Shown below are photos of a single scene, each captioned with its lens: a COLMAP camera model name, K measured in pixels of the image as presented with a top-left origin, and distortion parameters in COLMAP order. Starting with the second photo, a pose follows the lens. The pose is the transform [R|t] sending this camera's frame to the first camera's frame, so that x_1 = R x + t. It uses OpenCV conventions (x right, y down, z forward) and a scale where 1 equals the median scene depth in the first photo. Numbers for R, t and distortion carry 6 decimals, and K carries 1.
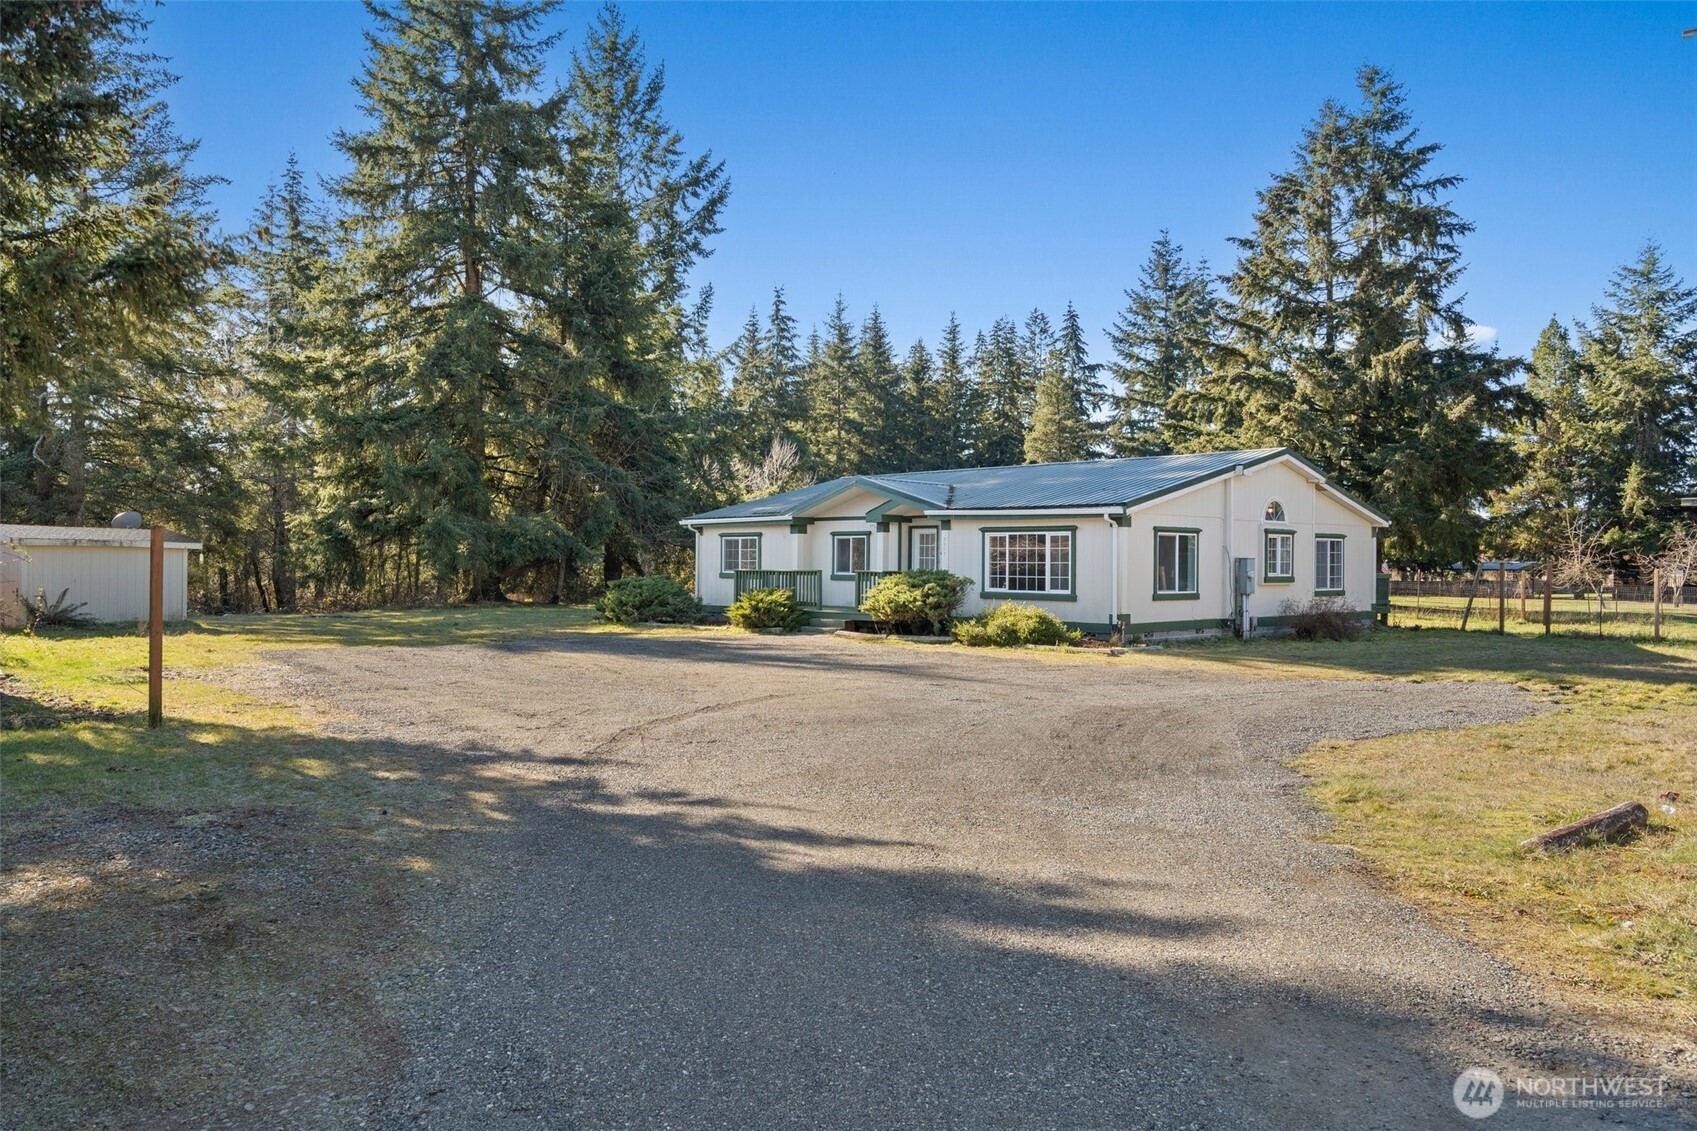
lens RADIAL K [[1271.4, 0, 848.5], [0, 1271.4, 565.6], [0, 0, 1]] dist [0.000865, 0.000020]
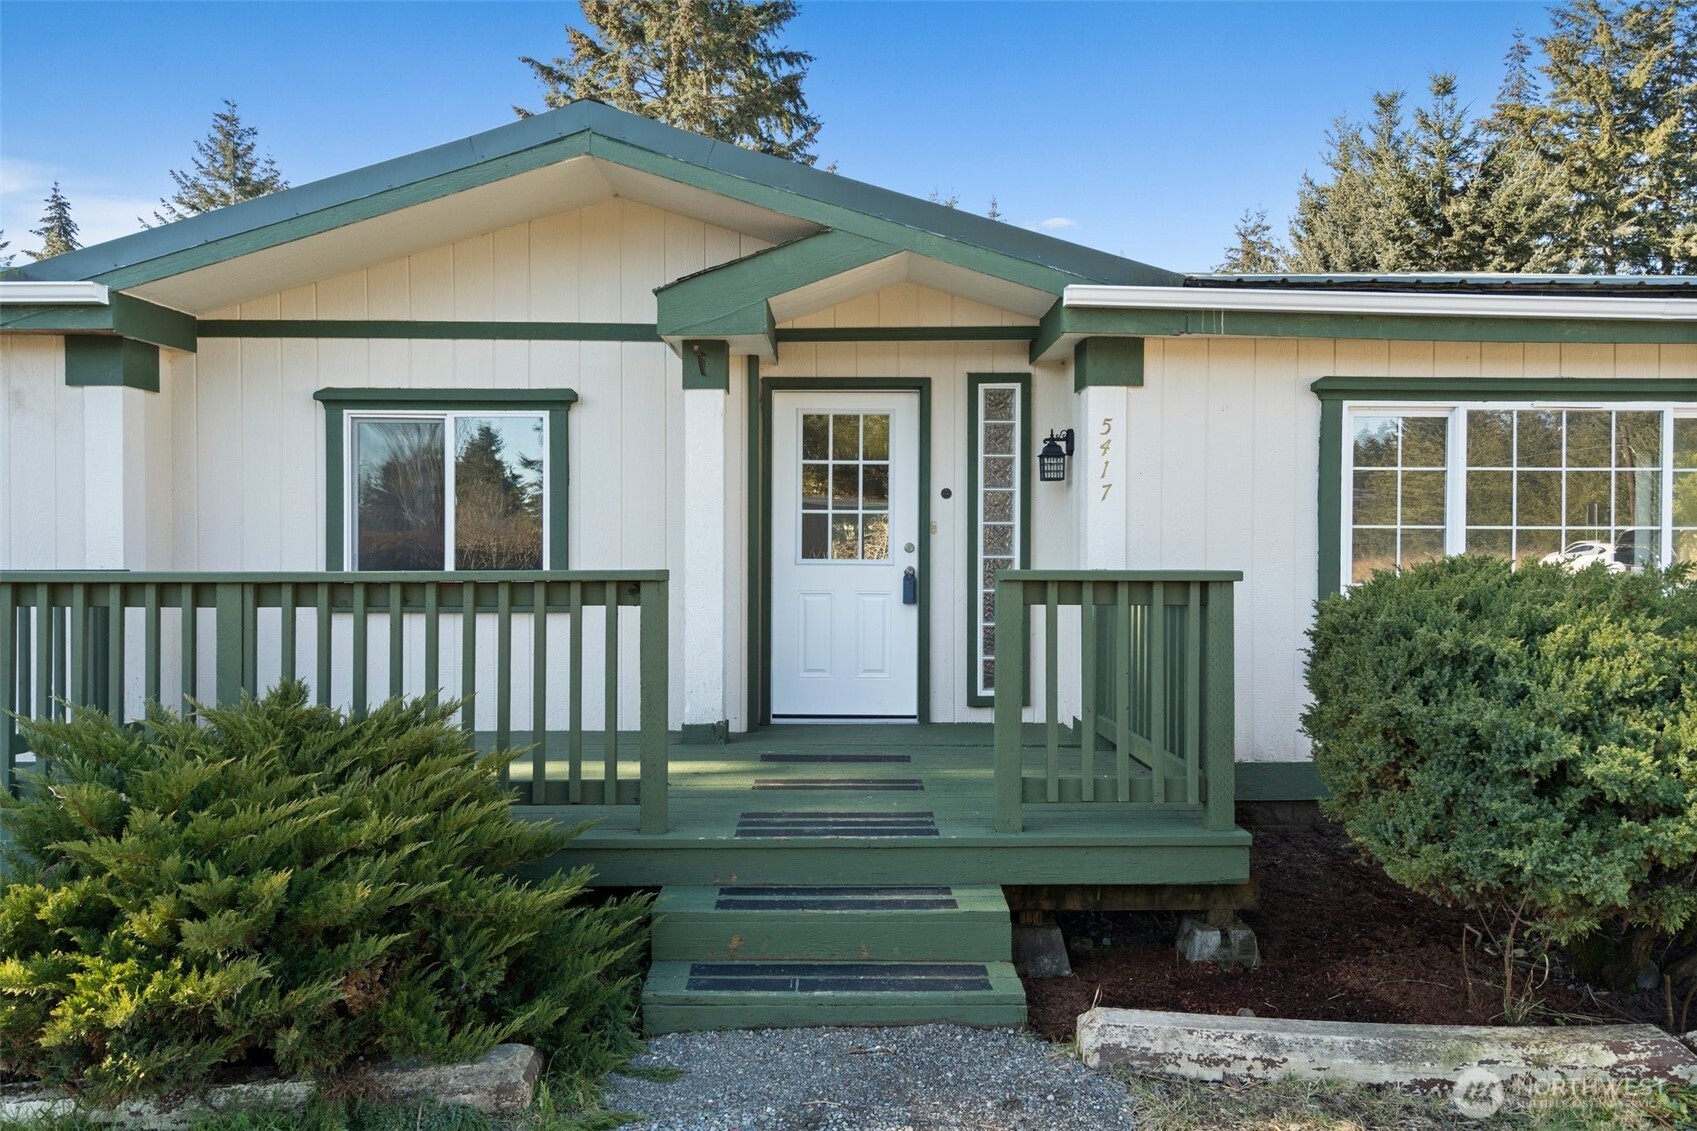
lens RADIAL K [[1214.8, 0, 841.3], [0, 1214.8, 558.4], [0, 0, 1]] dist [0.003575, 0.001323]
pose [[0.686331, -0.010154, 0.727219, -0.073662], [0.003331, 0.999936, 0.010817, -0.000153], [-0.727282, -0.005002, 0.686321, 0.579106]]
